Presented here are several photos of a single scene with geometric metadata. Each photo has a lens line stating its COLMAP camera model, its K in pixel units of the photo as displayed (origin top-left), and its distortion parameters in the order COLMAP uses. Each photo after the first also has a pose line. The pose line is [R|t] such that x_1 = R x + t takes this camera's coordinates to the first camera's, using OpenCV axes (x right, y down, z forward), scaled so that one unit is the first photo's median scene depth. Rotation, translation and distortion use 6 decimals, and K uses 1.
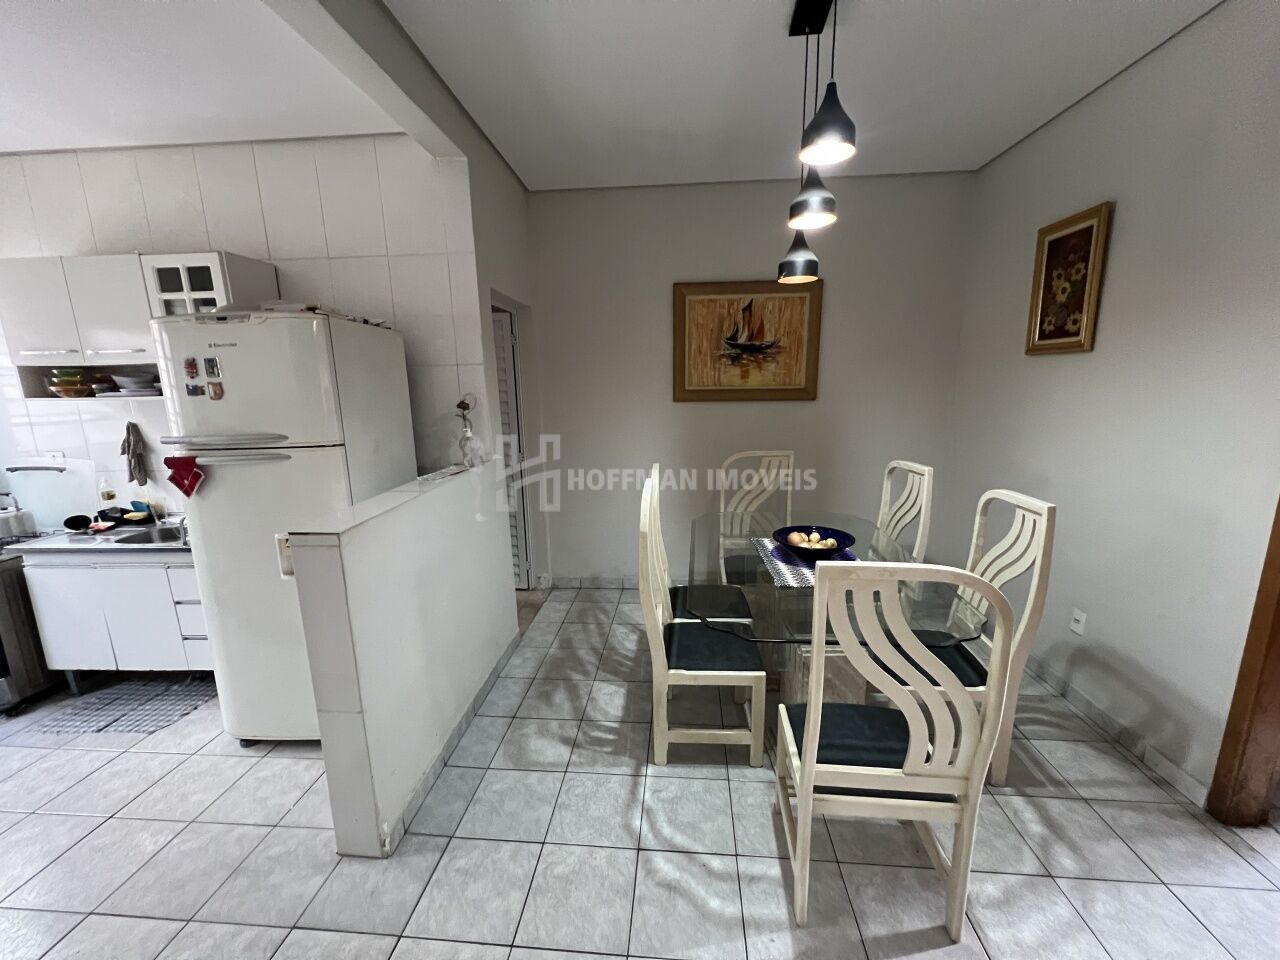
lens RADIAL K [[508.7, 0, 640.8], [0, 508.7, 482.5], [0, 0, 1]] dist [-0.002674, 0.000006]
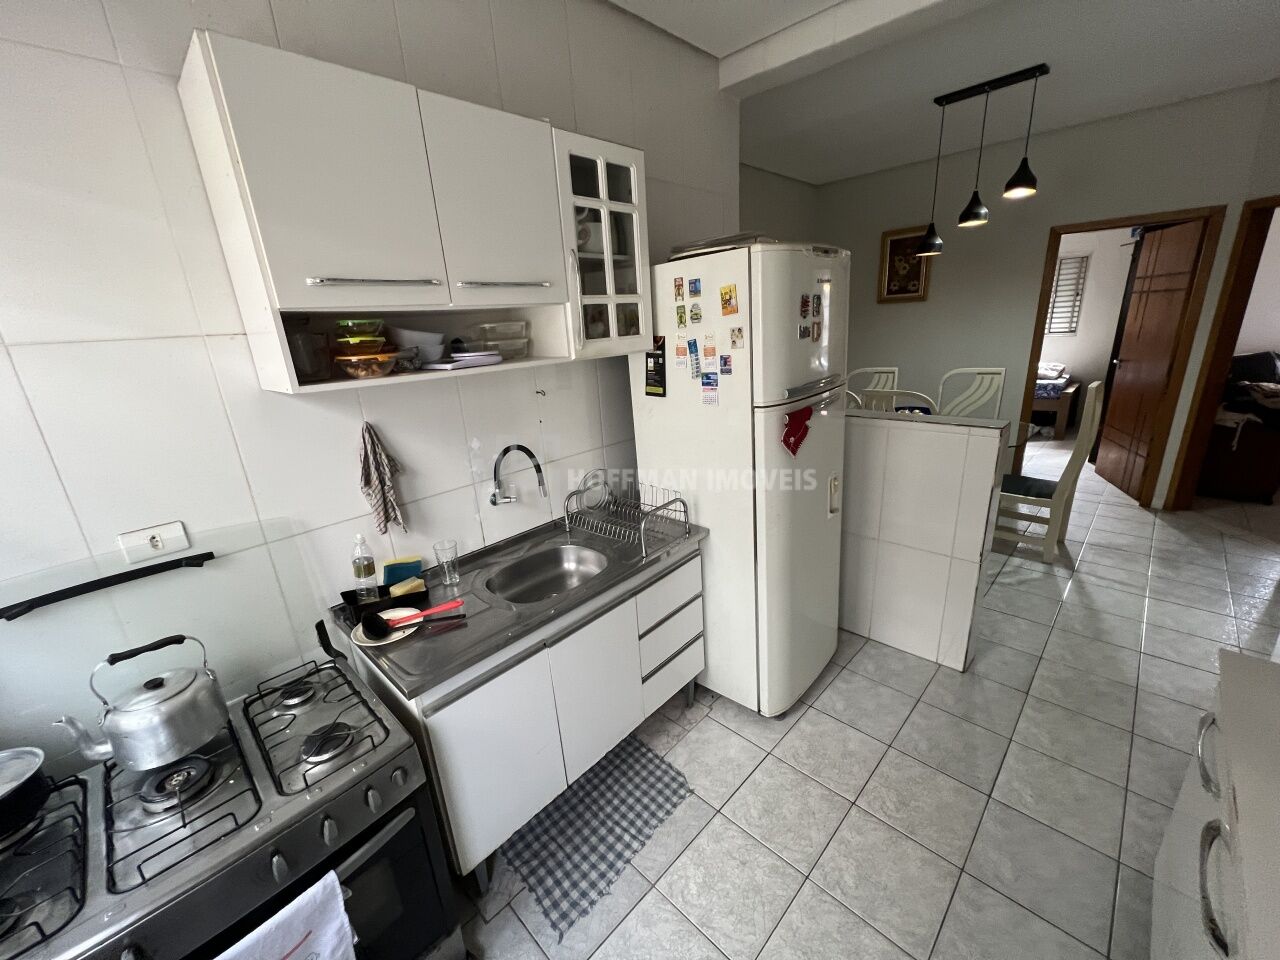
lens RADIAL K [[508.7, 0, 640.8], [0, 508.7, 482.5], [0, 0, 1]] dist [-0.002674, 0.000006]
pose [[0.643947, -0.248957, 0.723431, -1.381287], [0.195675, 0.967718, 0.158849, -0.097742], [-0.739624, 0.039267, 0.671874, 0.486330]]
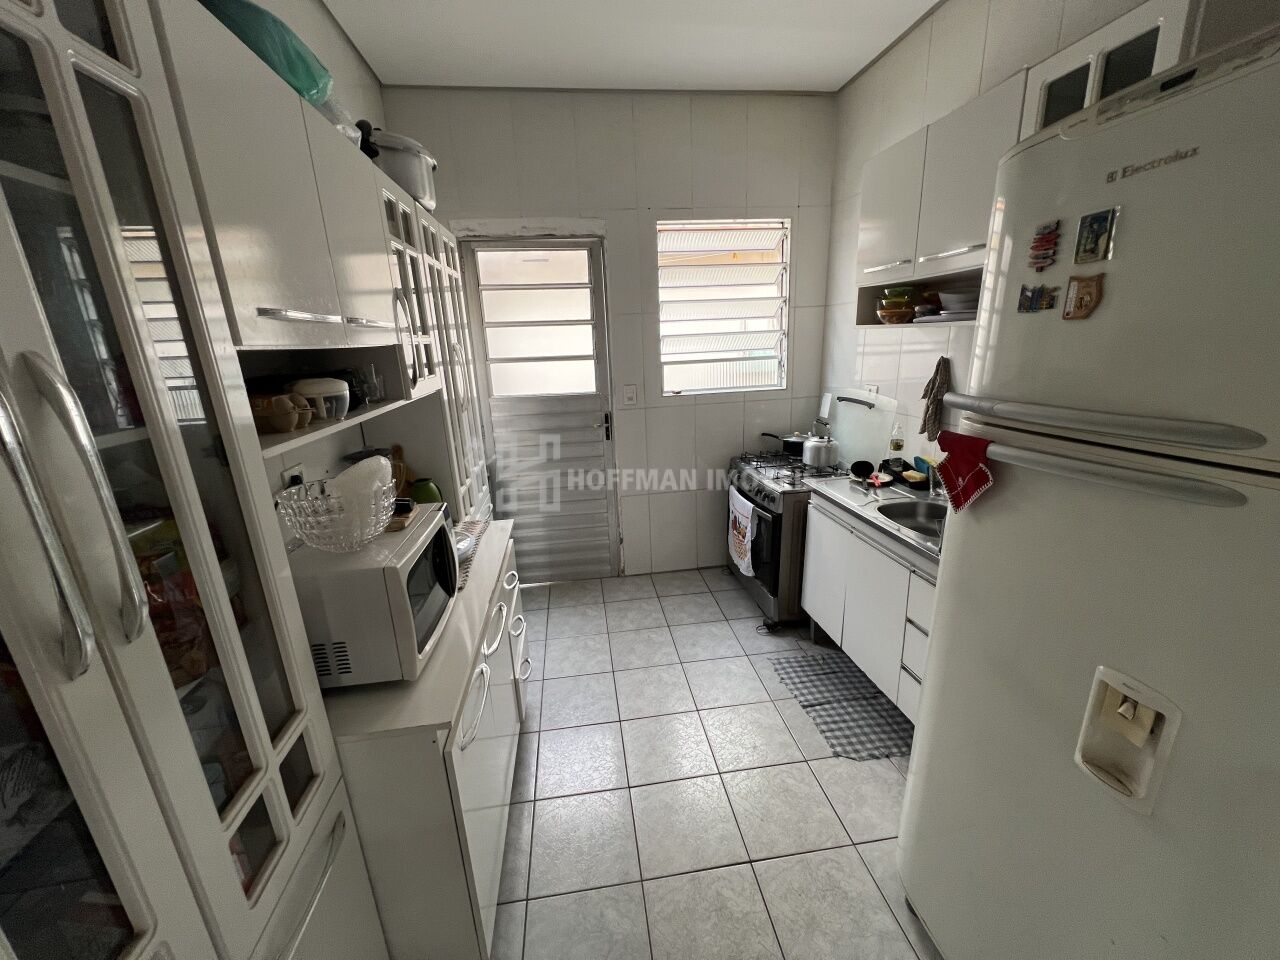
lens RADIAL K [[513.2, 0, 638.2], [0, 513.2, 487.3], [0, 0, 1]] dist [-0.001771, 0.000073]
pose [[0.215007, 0.282709, -0.934798, -0.370875], [-0.154782, 0.954951, 0.253204, -0.063201], [0.964269, 0.090249, 0.249079, 0.431980]]
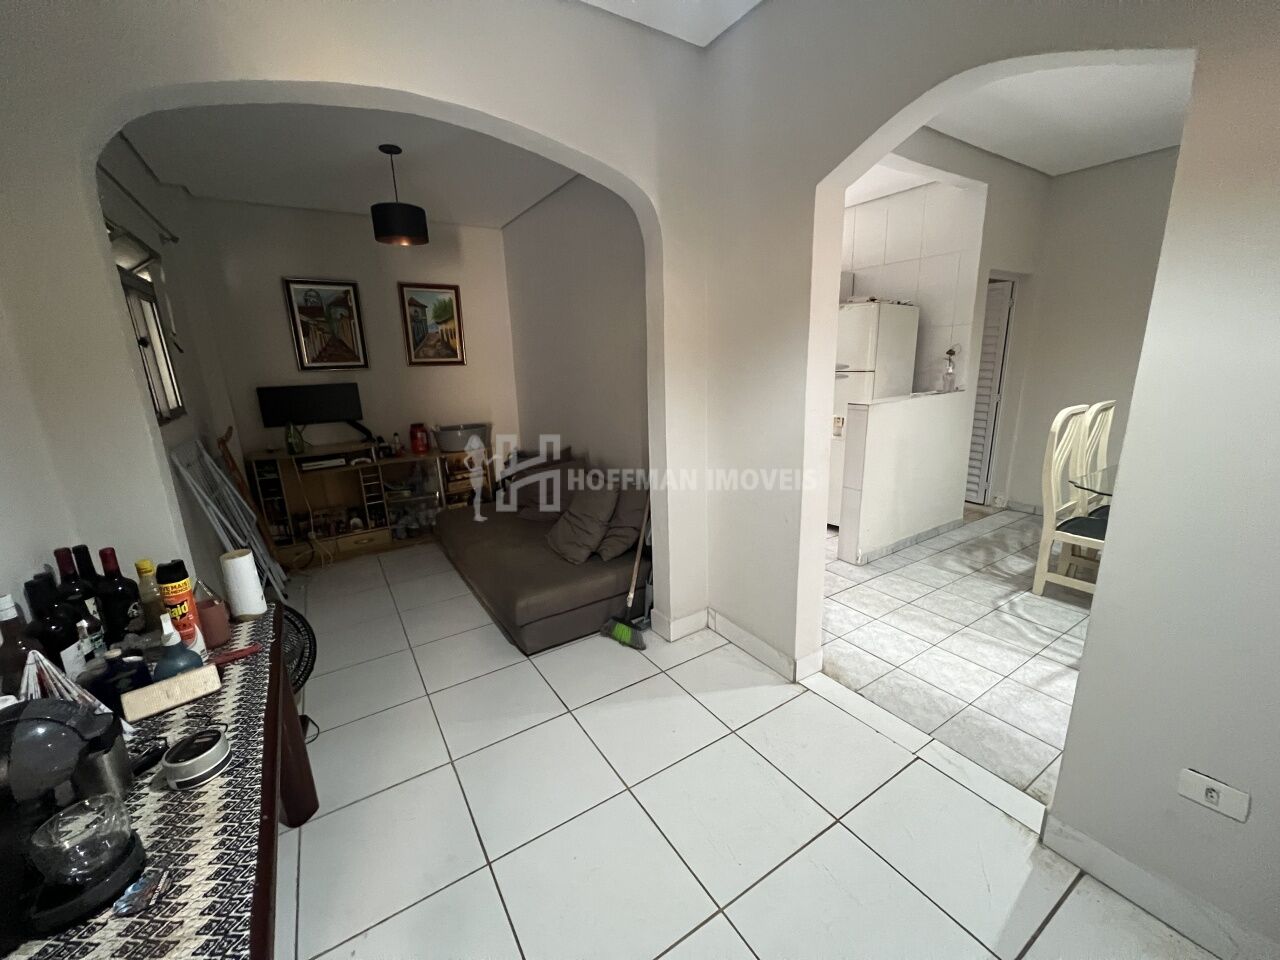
lens RADIAL K [[508.7, 0, 640.8], [0, 508.7, 482.5], [0, 0, 1]] dist [-0.002674, 0.000006]
pose [[0.605529, 0.187670, -0.773379, 0.357314], [-0.137810, 0.981843, 0.130355, 0.169498], [0.783801, 0.027646, 0.620397, -0.701431]]
